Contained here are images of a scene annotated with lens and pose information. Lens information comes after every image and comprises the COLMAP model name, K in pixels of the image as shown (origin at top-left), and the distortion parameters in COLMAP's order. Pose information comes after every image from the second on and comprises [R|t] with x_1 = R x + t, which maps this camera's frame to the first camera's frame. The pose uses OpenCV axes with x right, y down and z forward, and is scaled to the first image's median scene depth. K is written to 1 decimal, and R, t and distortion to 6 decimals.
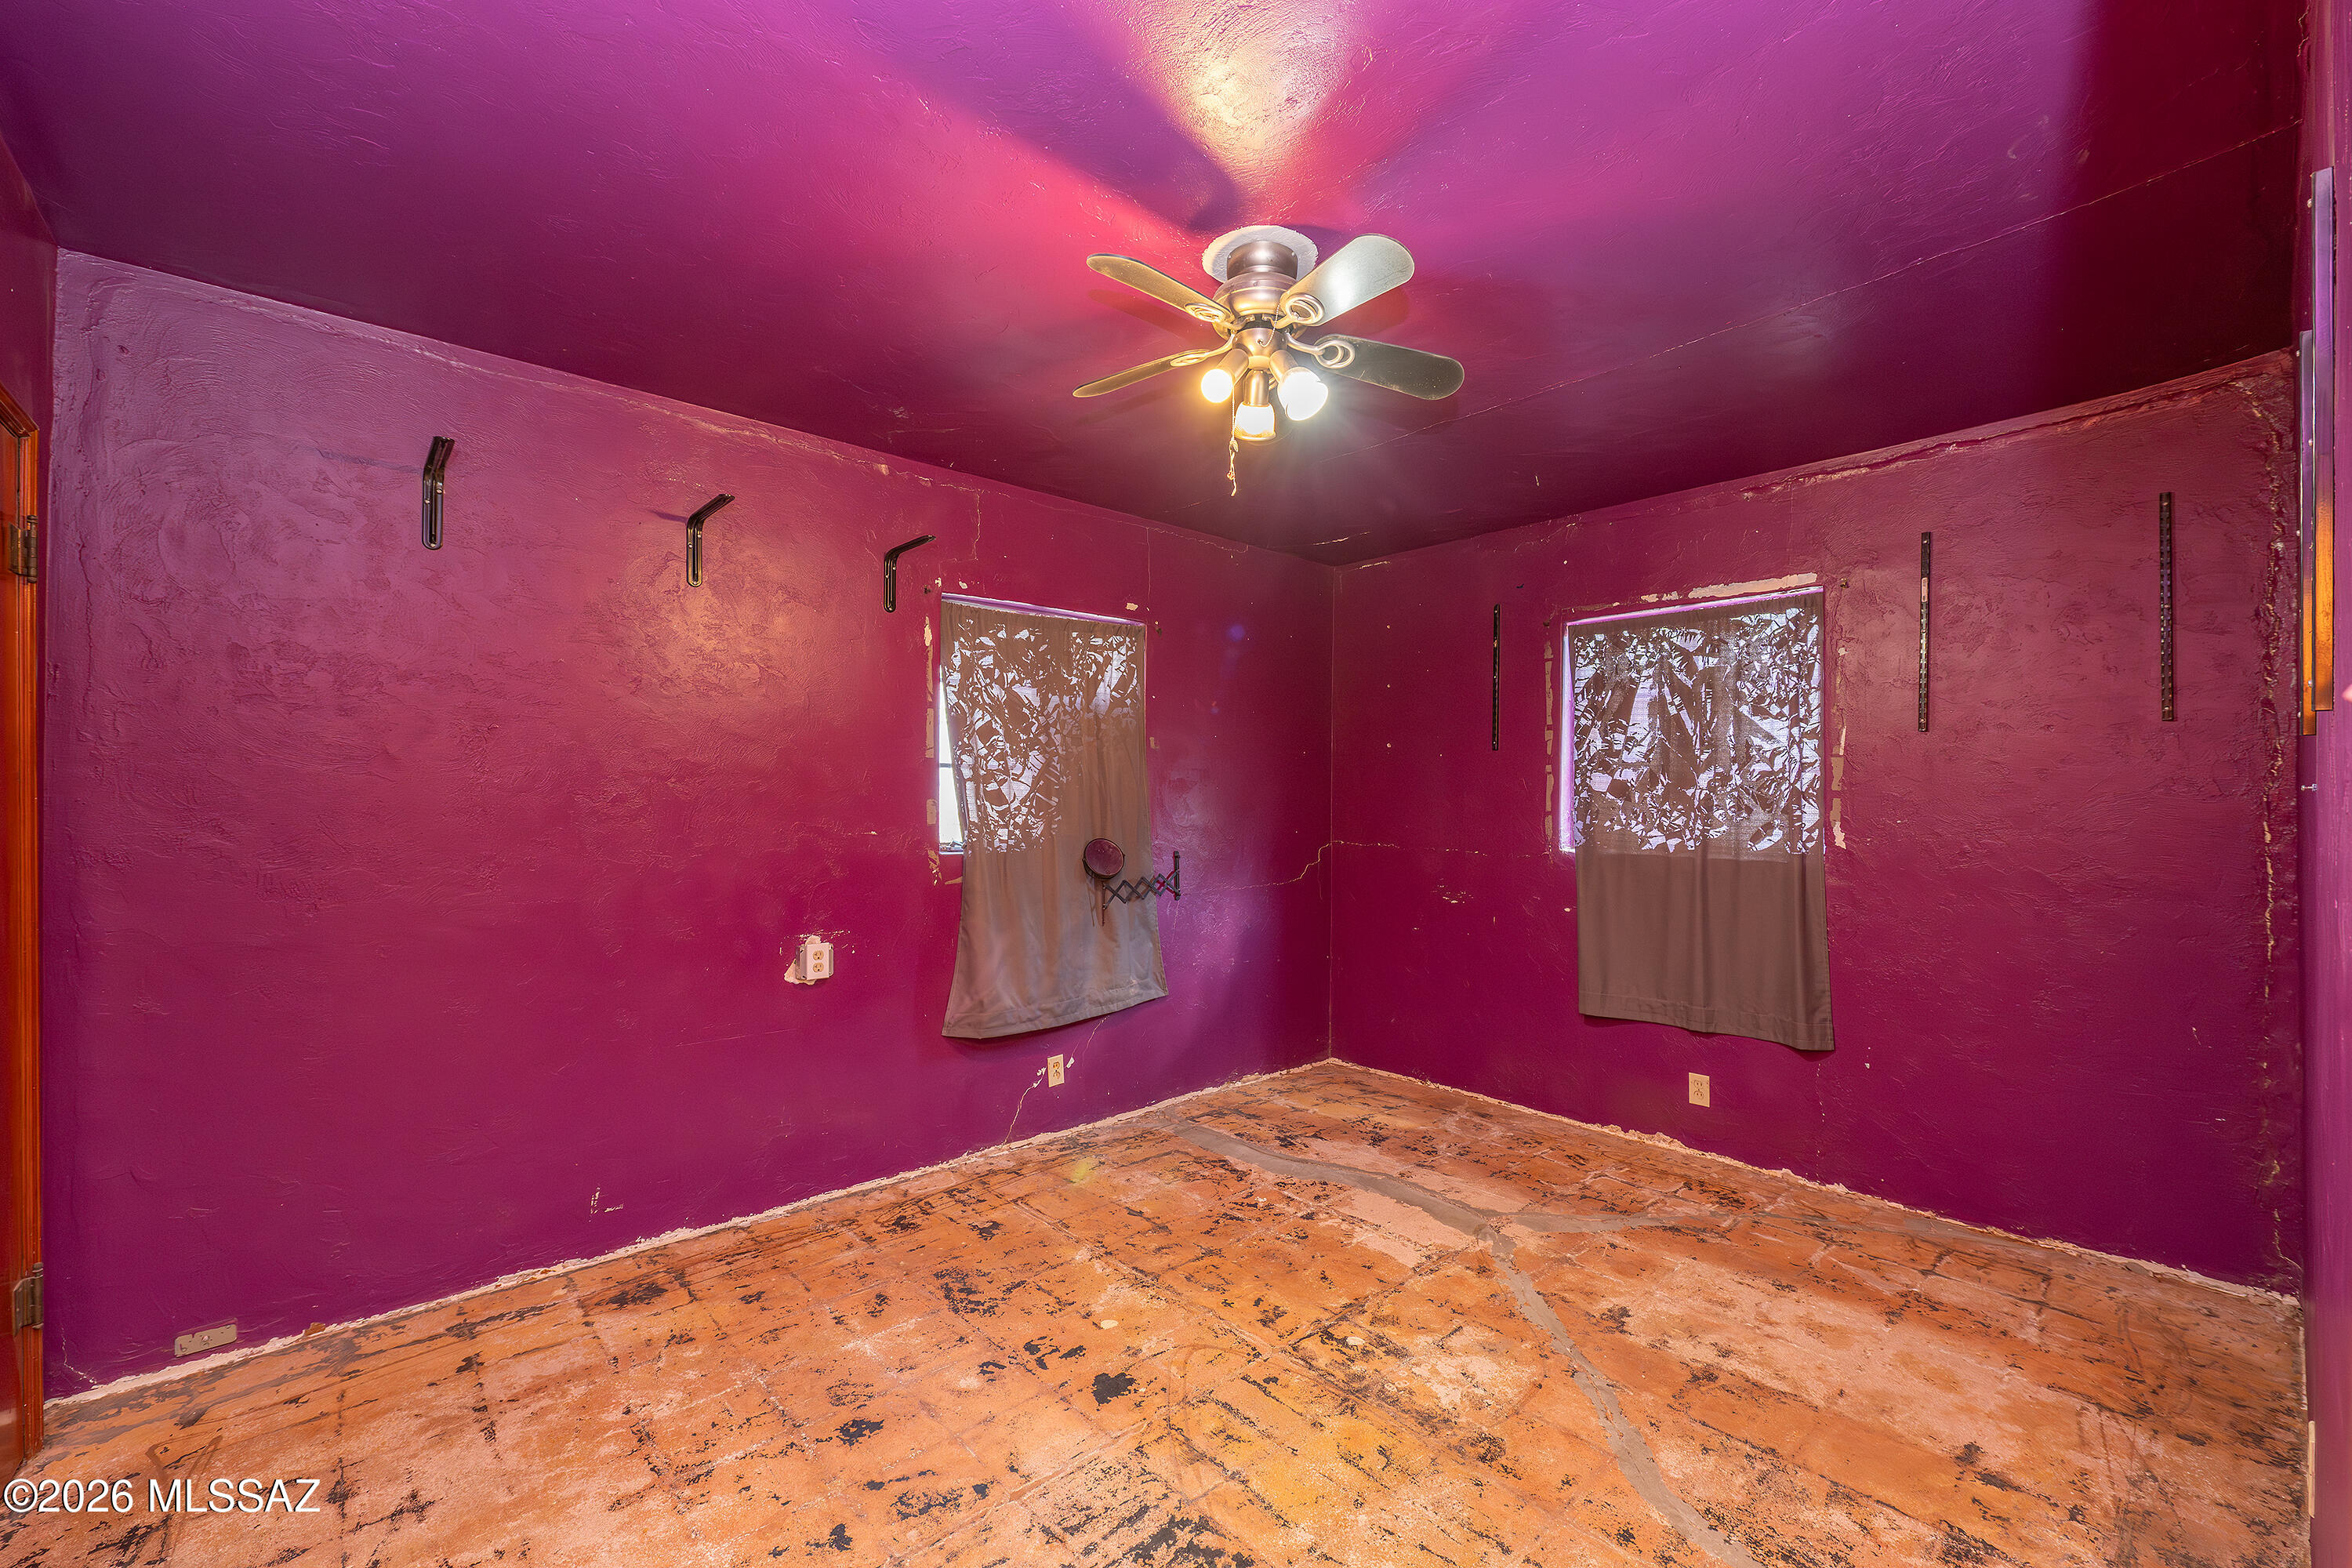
lens RADIAL K [[921.7, 0, 1097.2], [0, 921.7, 790.2], [0, 0, 1]] dist [-0.000369, -0.000263]
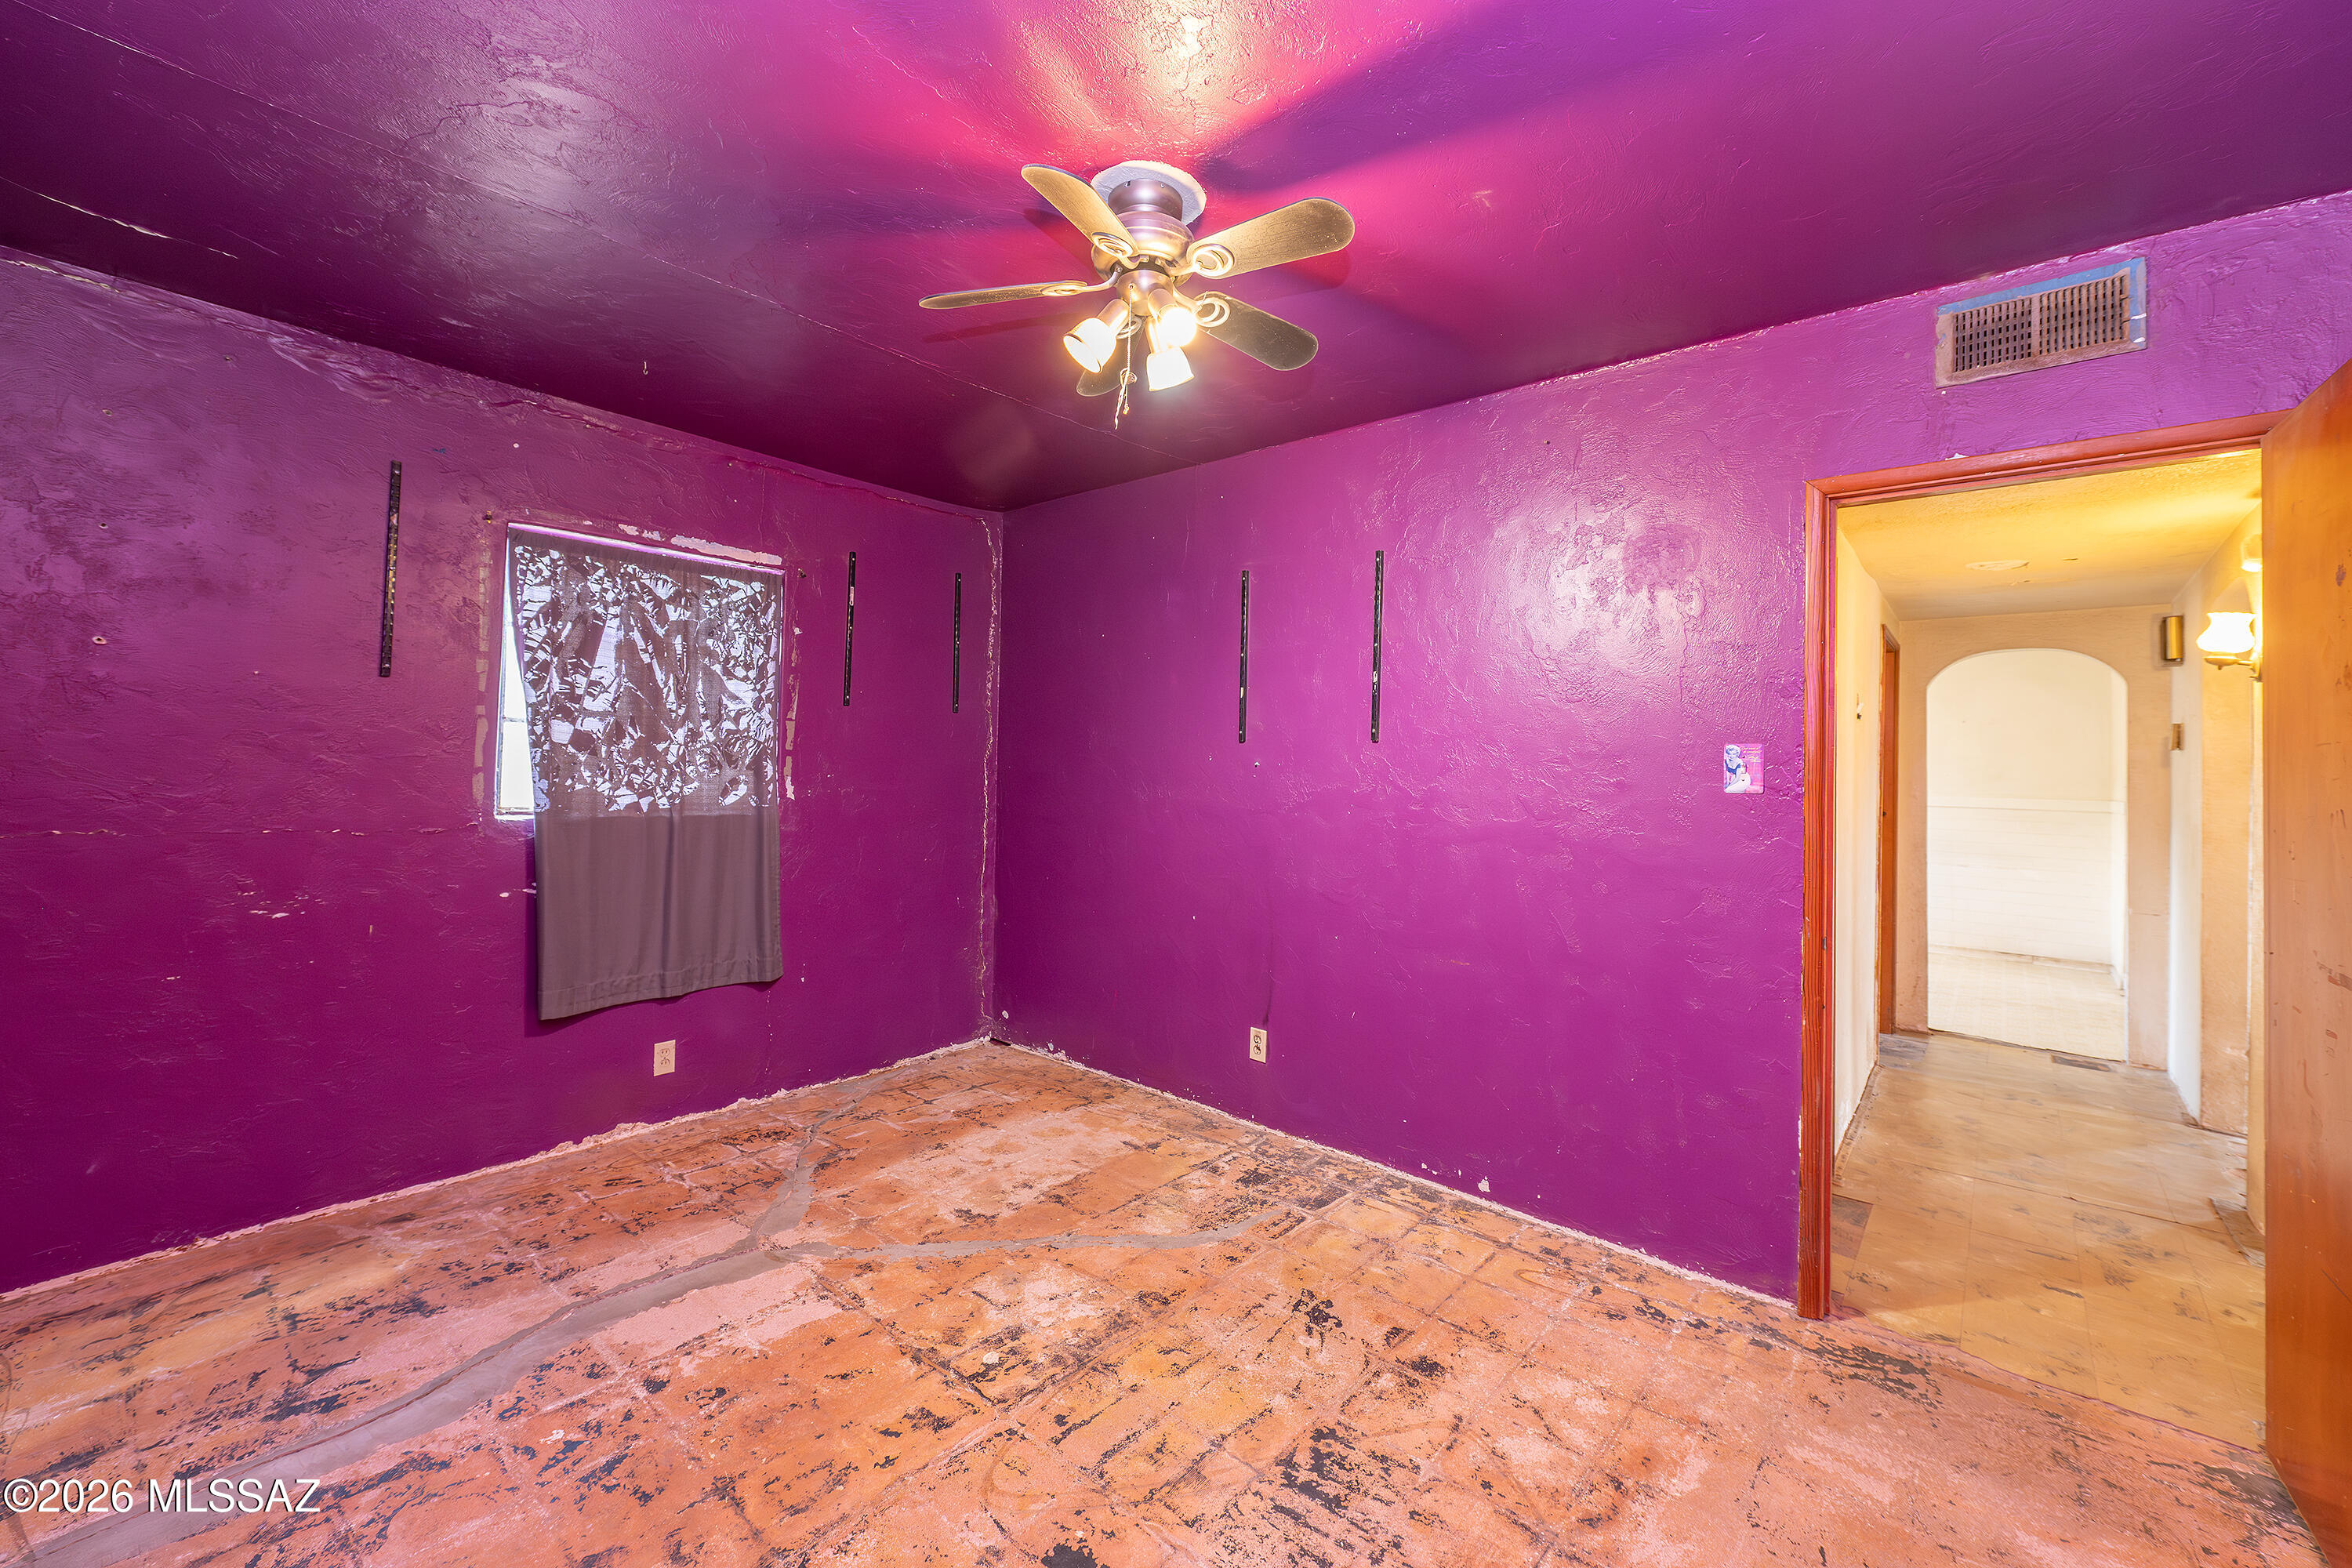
lens RADIAL K [[1000.3, 0, 1229.4], [0, 1000.3, 741.1], [0, 0, 1]] dist [0.001198, -0.000071]
pose [[-0.218663, 0.015948, 0.975670, -0.624468], [-0.033476, 0.999155, -0.023834, 0.000912], [-0.975226, -0.037873, -0.217944, 0.838164]]
